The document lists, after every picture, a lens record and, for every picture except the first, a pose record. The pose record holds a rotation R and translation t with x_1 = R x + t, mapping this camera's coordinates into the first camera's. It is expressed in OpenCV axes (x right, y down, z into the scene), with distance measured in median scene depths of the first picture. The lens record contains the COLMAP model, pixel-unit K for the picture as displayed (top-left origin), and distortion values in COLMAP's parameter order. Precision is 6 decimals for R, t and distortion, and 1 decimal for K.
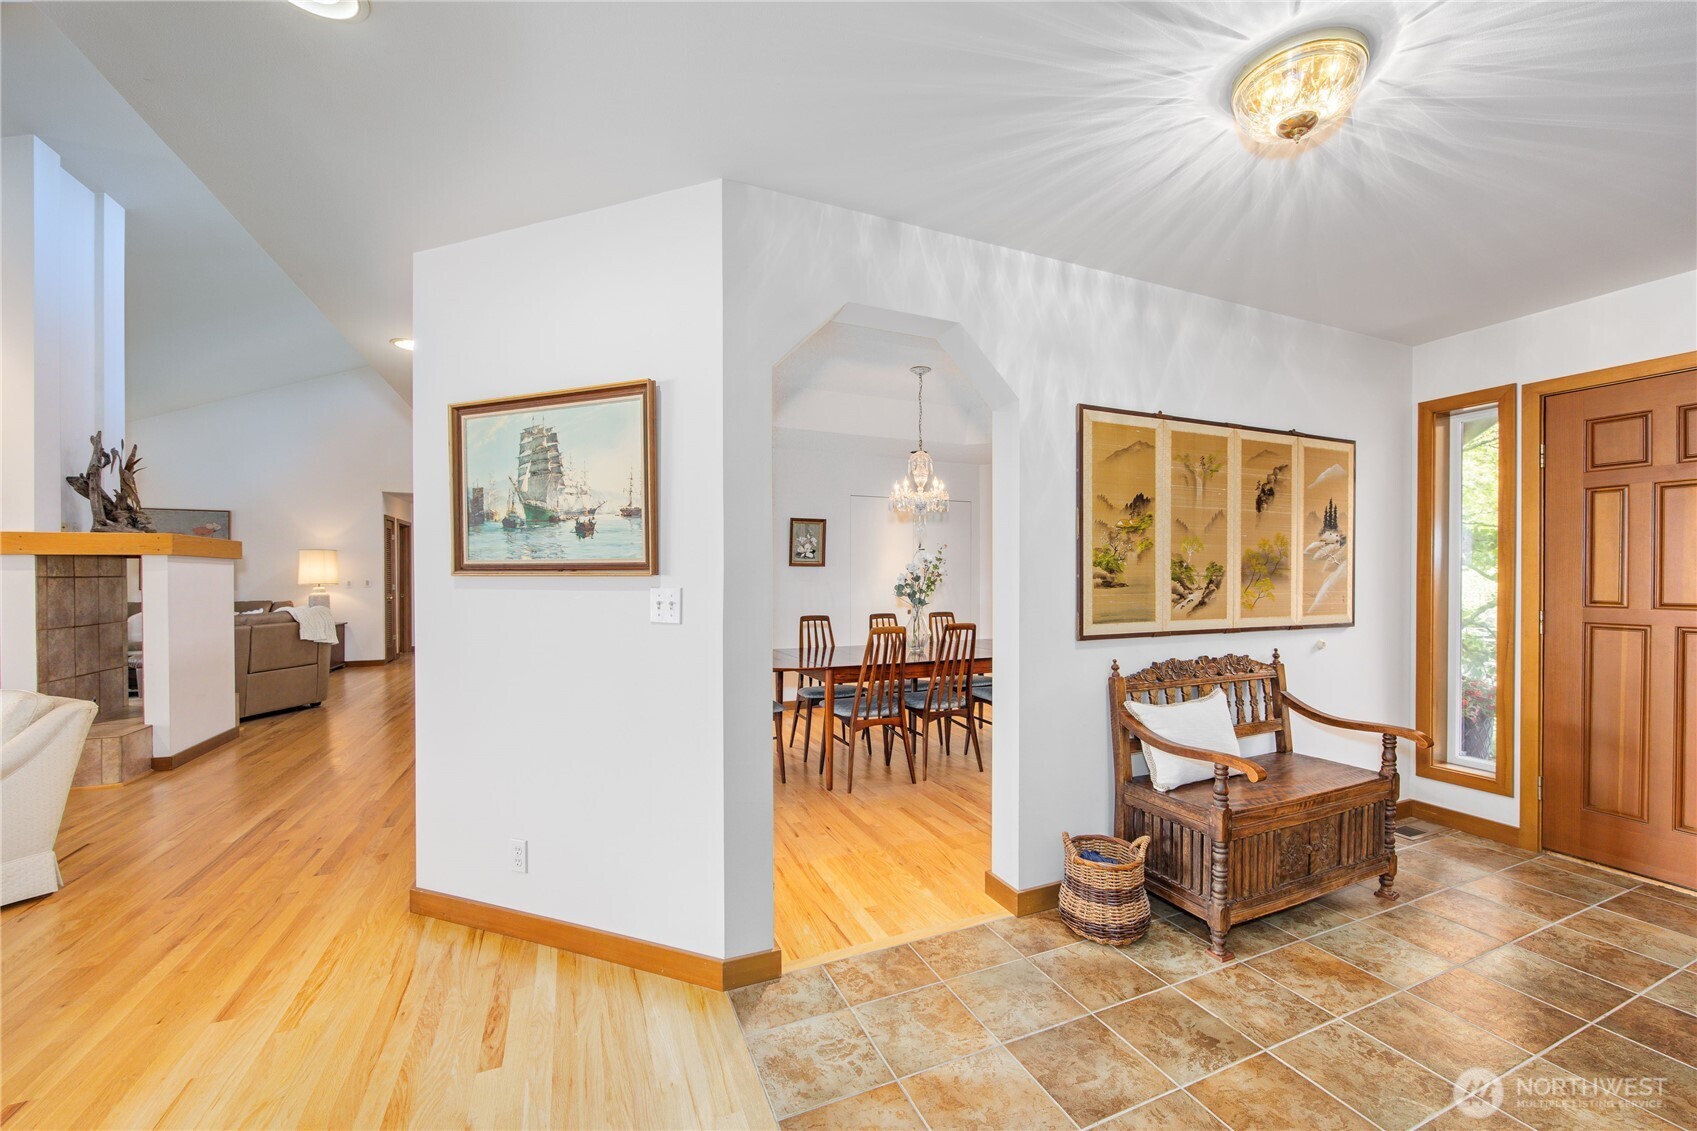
lens RADIAL K [[690.6, 0, 852.0], [0, 690.6, 579.2], [0, 0, 1]] dist [-0.007711, 0.000250]
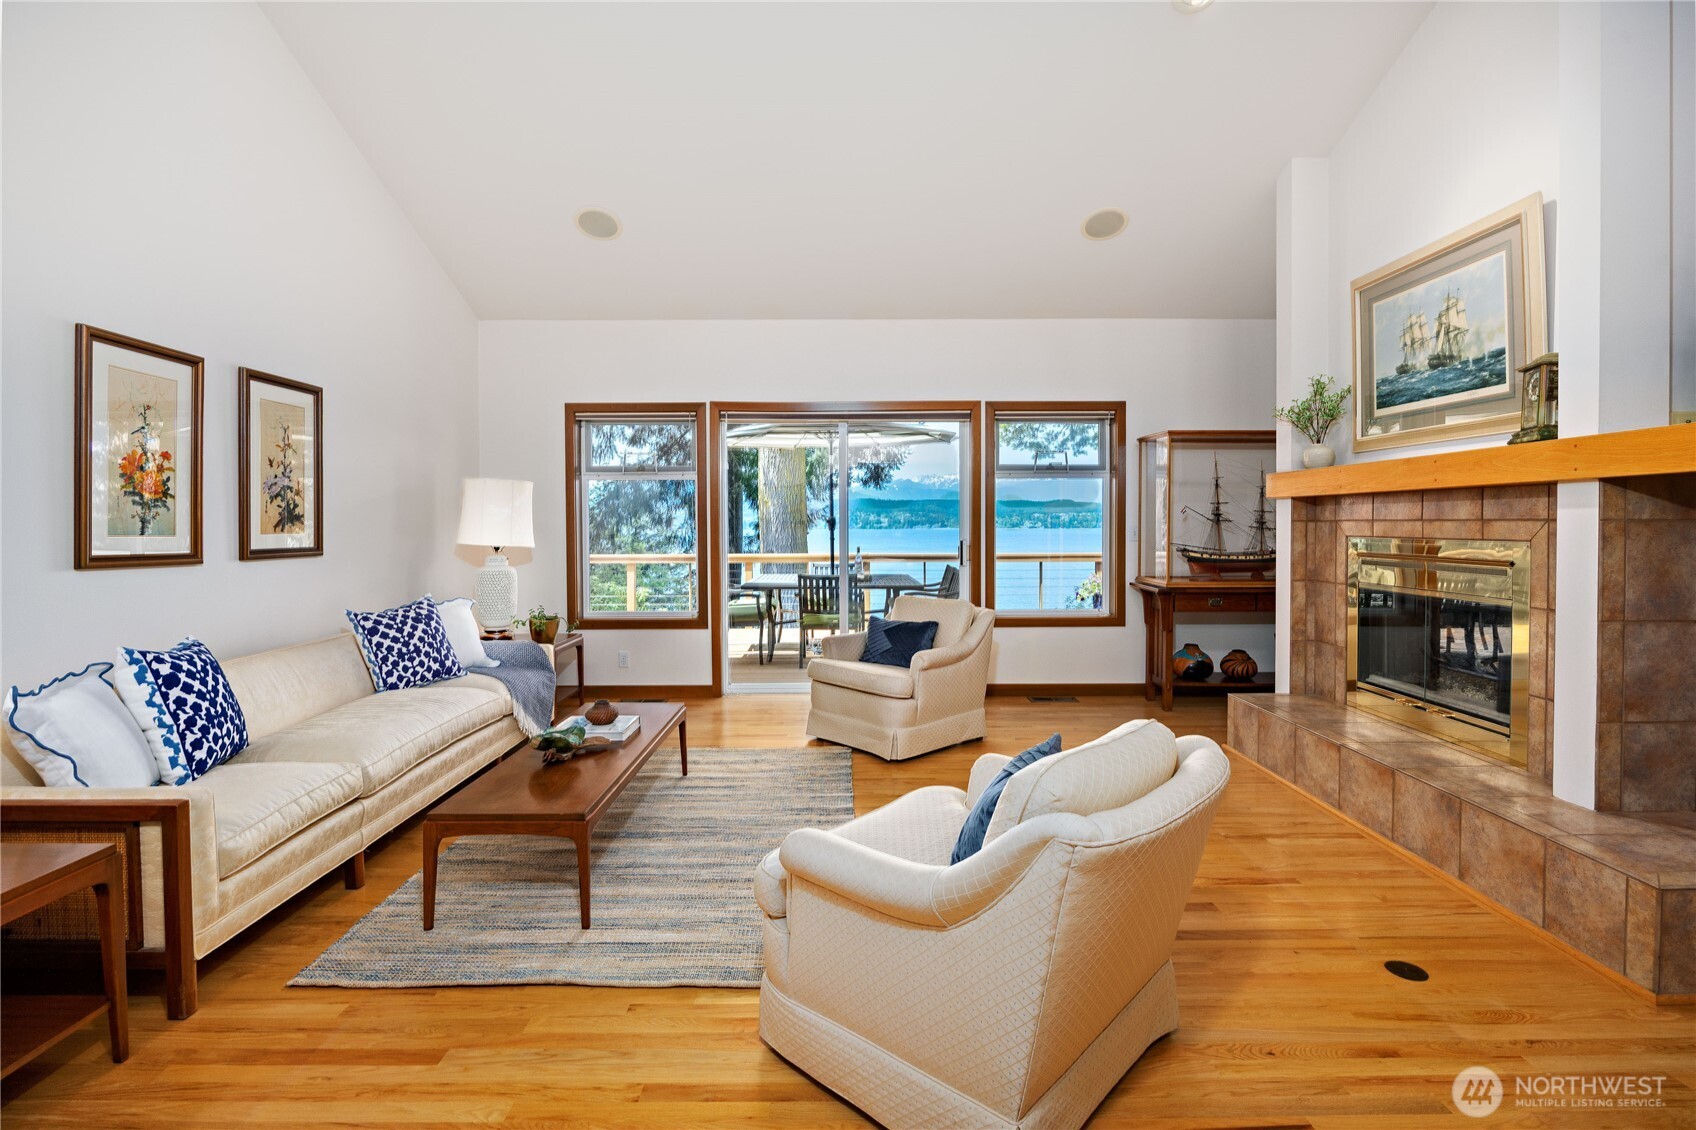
lens RADIAL K [[819.6, 0, 858.1], [0, 819.6, 526.7], [0, 0, 1]] dist [0.001273, -0.000017]
pose [[-0.410866, 0.008530, -0.911656, -0.549193], [0.001926, 0.999962, 0.008488, -0.006869], [0.911694, 0.001732, -0.410867, 1.065146]]
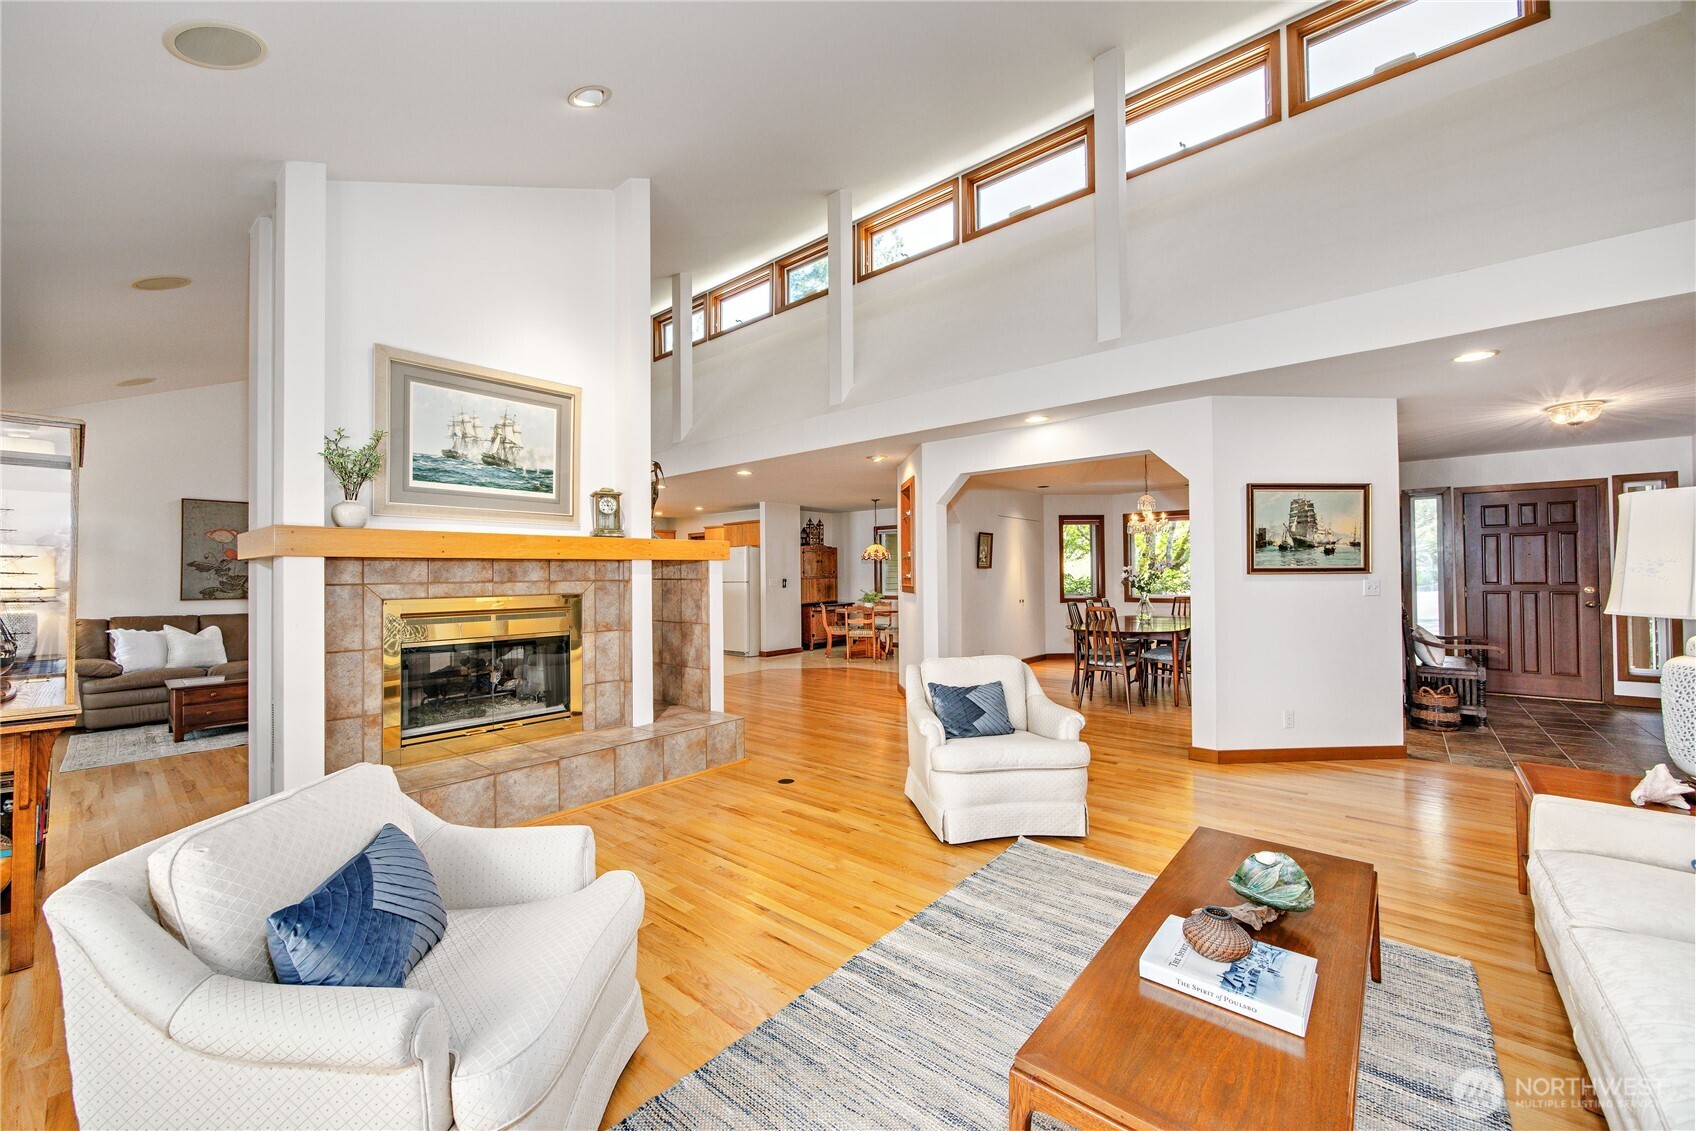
lens RADIAL K [[690.2, 0, 841.8], [0, 690.2, 570.2], [0, 0, 1]] dist [-0.007711, 0.000250]
pose [[0.902699, -0.003917, 0.430255, -2.015431], [0.009747, 0.999888, -0.011347, -0.005817], [-0.430162, 0.014436, 0.902636, -0.174217]]
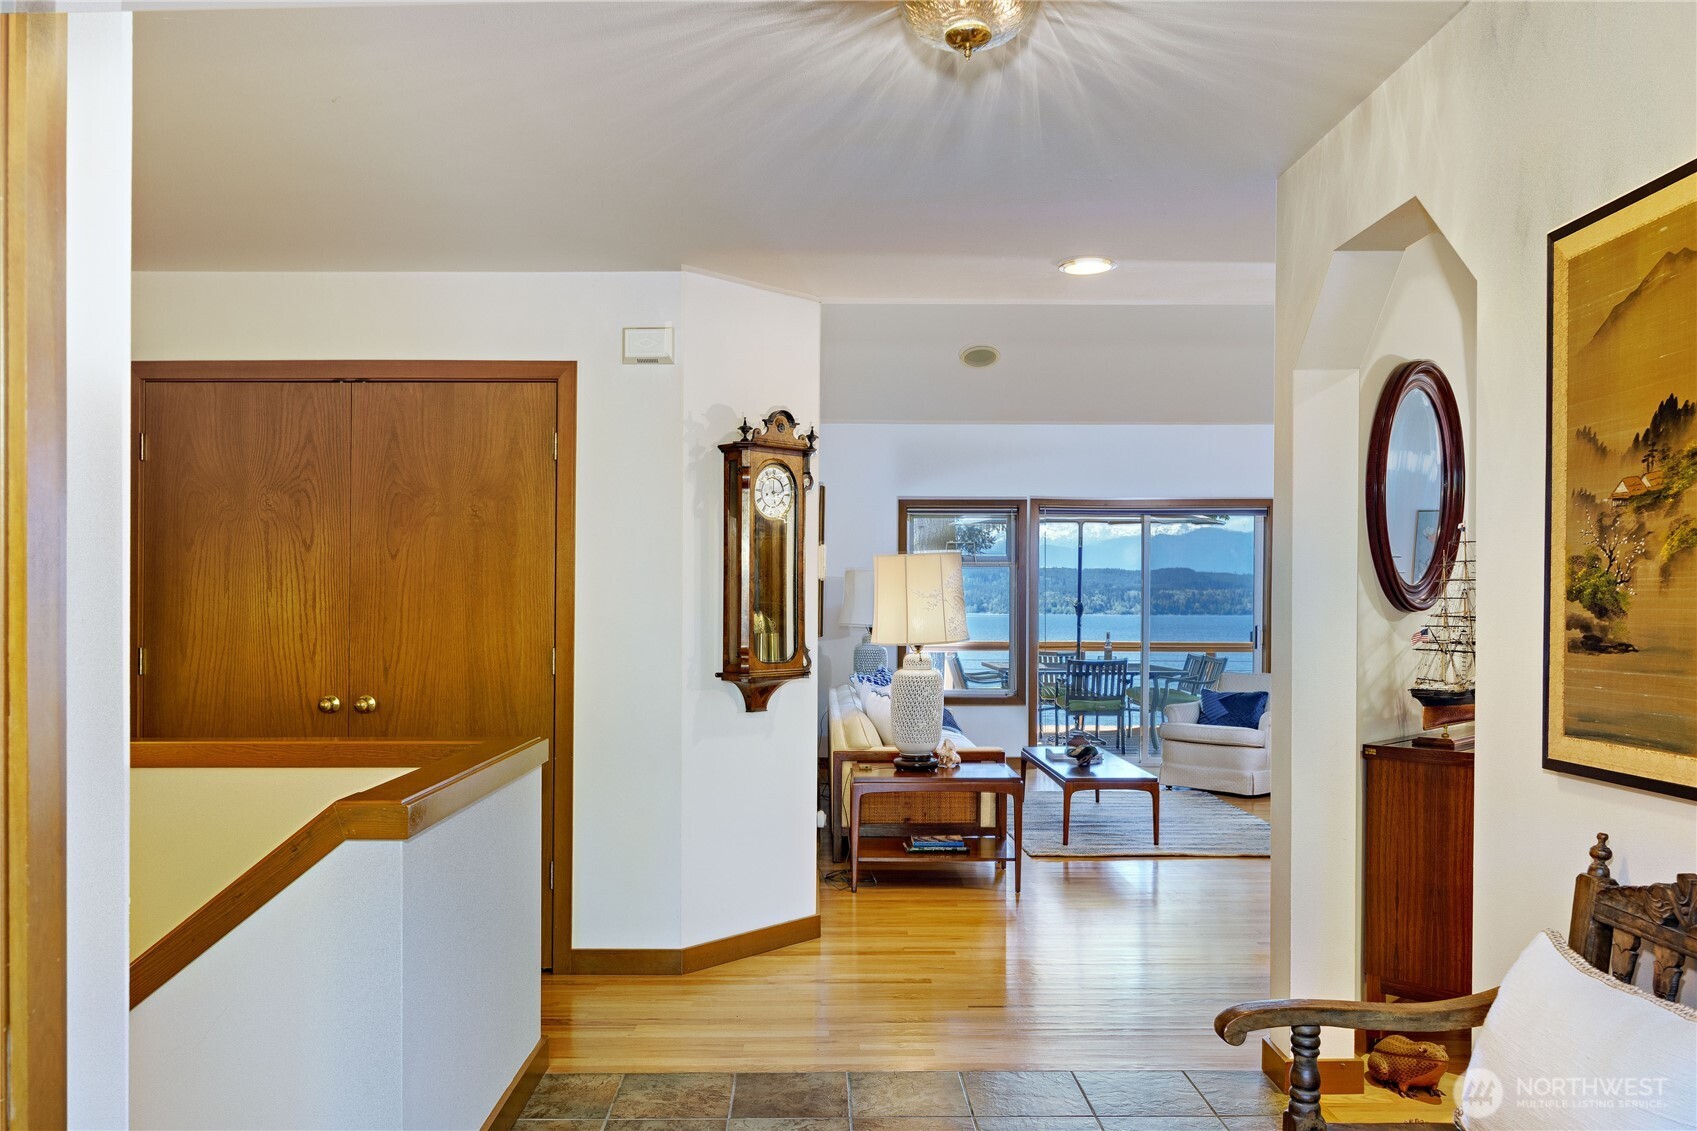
lens RADIAL K [[1328.9, 0, 844.3], [0, 1328.9, 574.2], [0, 0, 1]] dist [0.004708, -0.000881]
pose [[-0.413681, -0.019360, -0.910216, 1.278804], [-0.001663, 0.999788, -0.020509, -0.016884], [0.910420, -0.006970, -0.413626, 0.928700]]
